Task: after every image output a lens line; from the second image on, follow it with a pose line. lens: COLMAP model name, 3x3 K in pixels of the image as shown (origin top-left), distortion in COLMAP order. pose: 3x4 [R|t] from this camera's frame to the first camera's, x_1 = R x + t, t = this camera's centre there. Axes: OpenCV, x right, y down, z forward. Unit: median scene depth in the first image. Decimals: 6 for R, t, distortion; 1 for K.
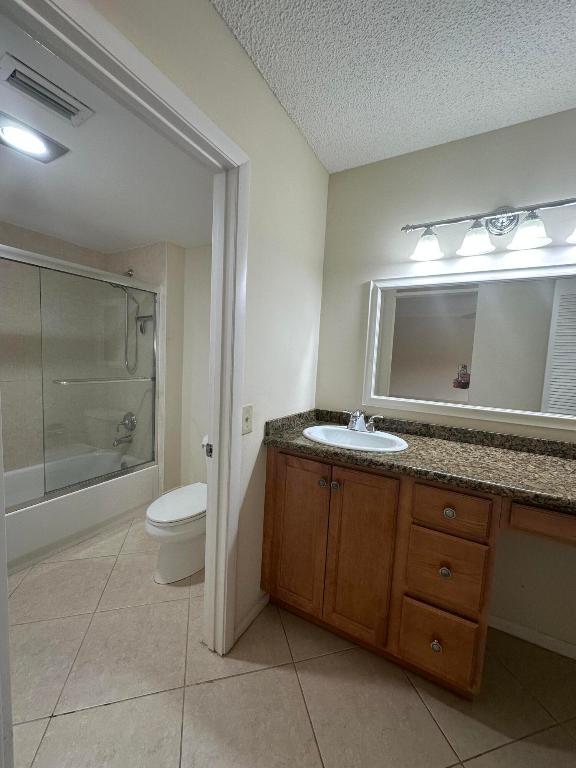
lens RADIAL K [[306.9, 0, 289.2], [0, 306.9, 387.1], [0, 0, 1]] dist [-0.005436, 0.000592]
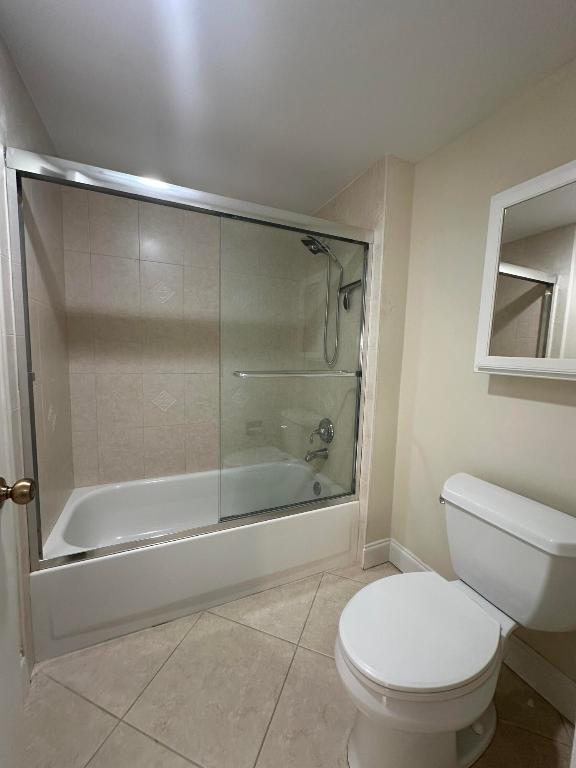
lens RADIAL K [[306.9, 0, 288.8], [0, 306.9, 384.4], [0, 0, 1]] dist [-0.005436, 0.000592]
pose [[0.808757, 0.035898, -0.587047, -0.162882], [-0.039842, 0.999187, 0.006211, -0.001618], [0.586793, 0.018365, 0.809529, 0.348373]]
